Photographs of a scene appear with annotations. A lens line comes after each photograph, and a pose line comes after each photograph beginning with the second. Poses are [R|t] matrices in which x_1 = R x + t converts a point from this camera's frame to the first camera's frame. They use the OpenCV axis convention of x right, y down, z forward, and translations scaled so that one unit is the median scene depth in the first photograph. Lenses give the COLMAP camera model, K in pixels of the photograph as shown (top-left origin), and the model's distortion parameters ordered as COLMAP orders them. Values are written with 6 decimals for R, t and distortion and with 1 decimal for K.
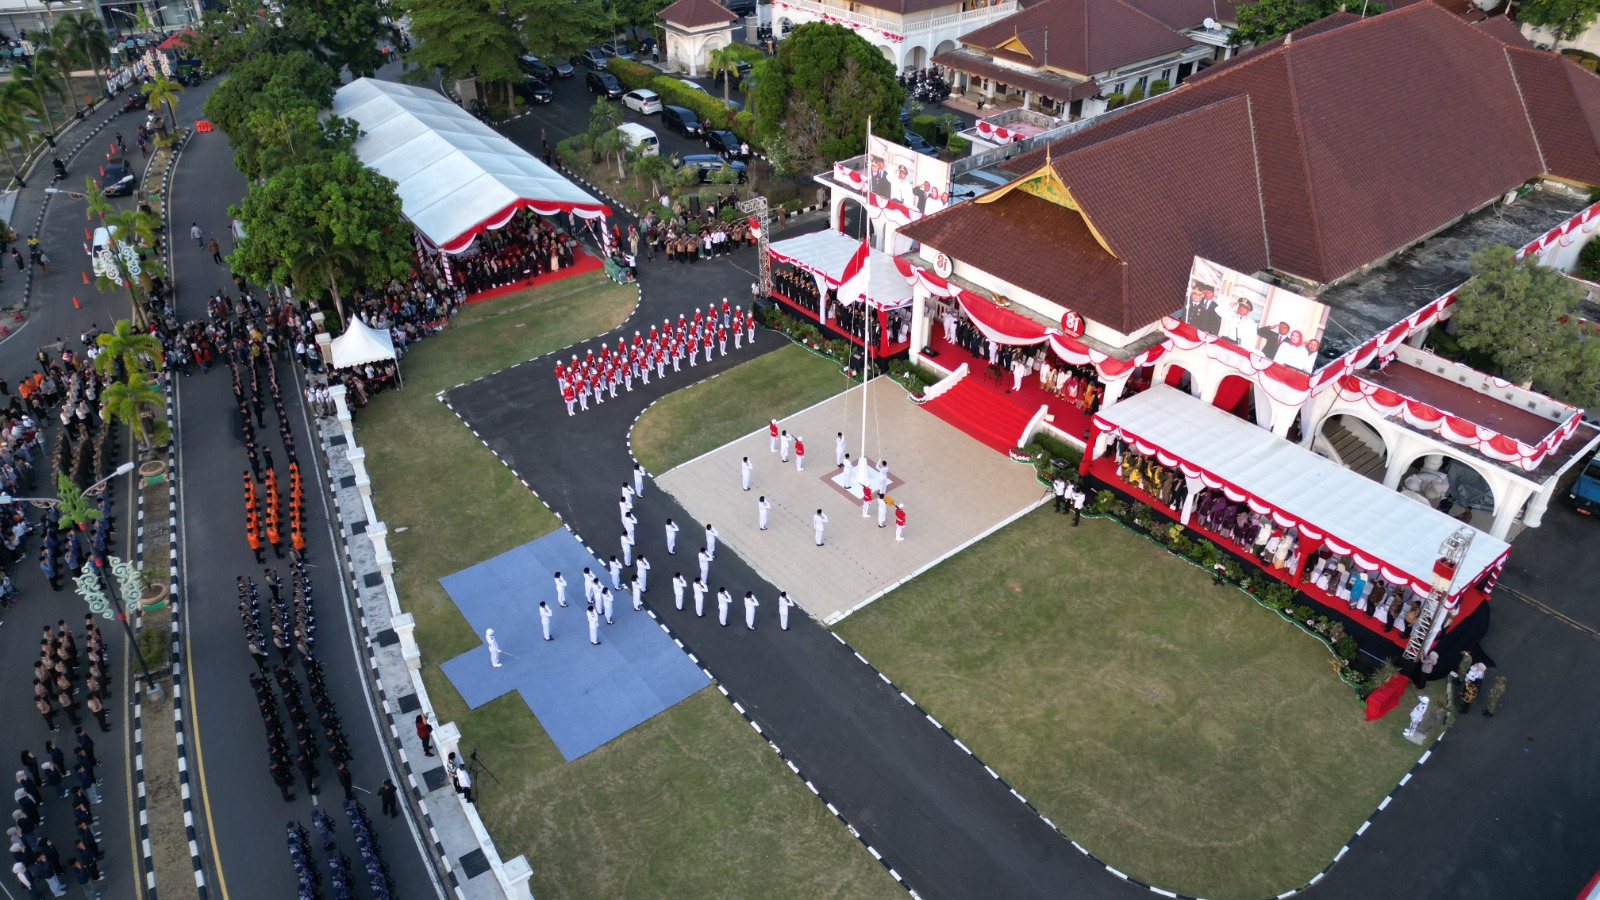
lens RADIAL K [[1152.8, 0, 800.0], [0, 1152.8, 450.0], [0, 0, 1]] dist [0.055595, -0.000193]
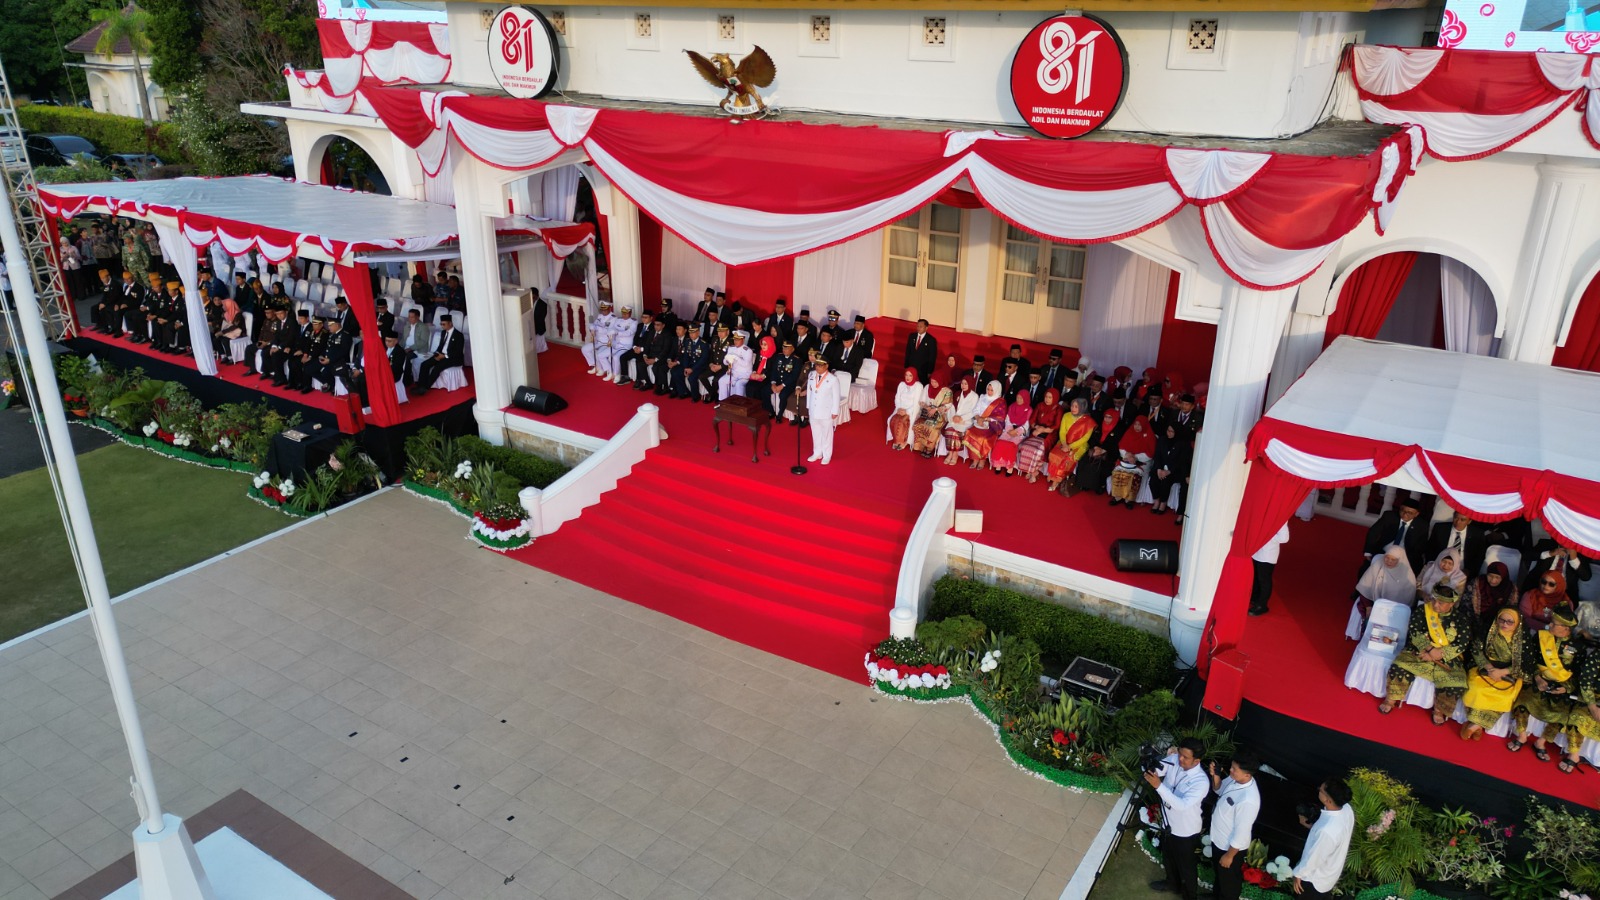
lens RADIAL K [[1152.8, 0, 800.0], [0, 1152.8, 450.0], [0, 0, 1]] dist [0.055595, -0.000193]
pose [[0.957099, -0.105002, 0.270066, 0.096451], [0.158278, 0.970150, -0.183732, 0.000454], [-0.242712, 0.218595, 0.945149, 0.696118]]
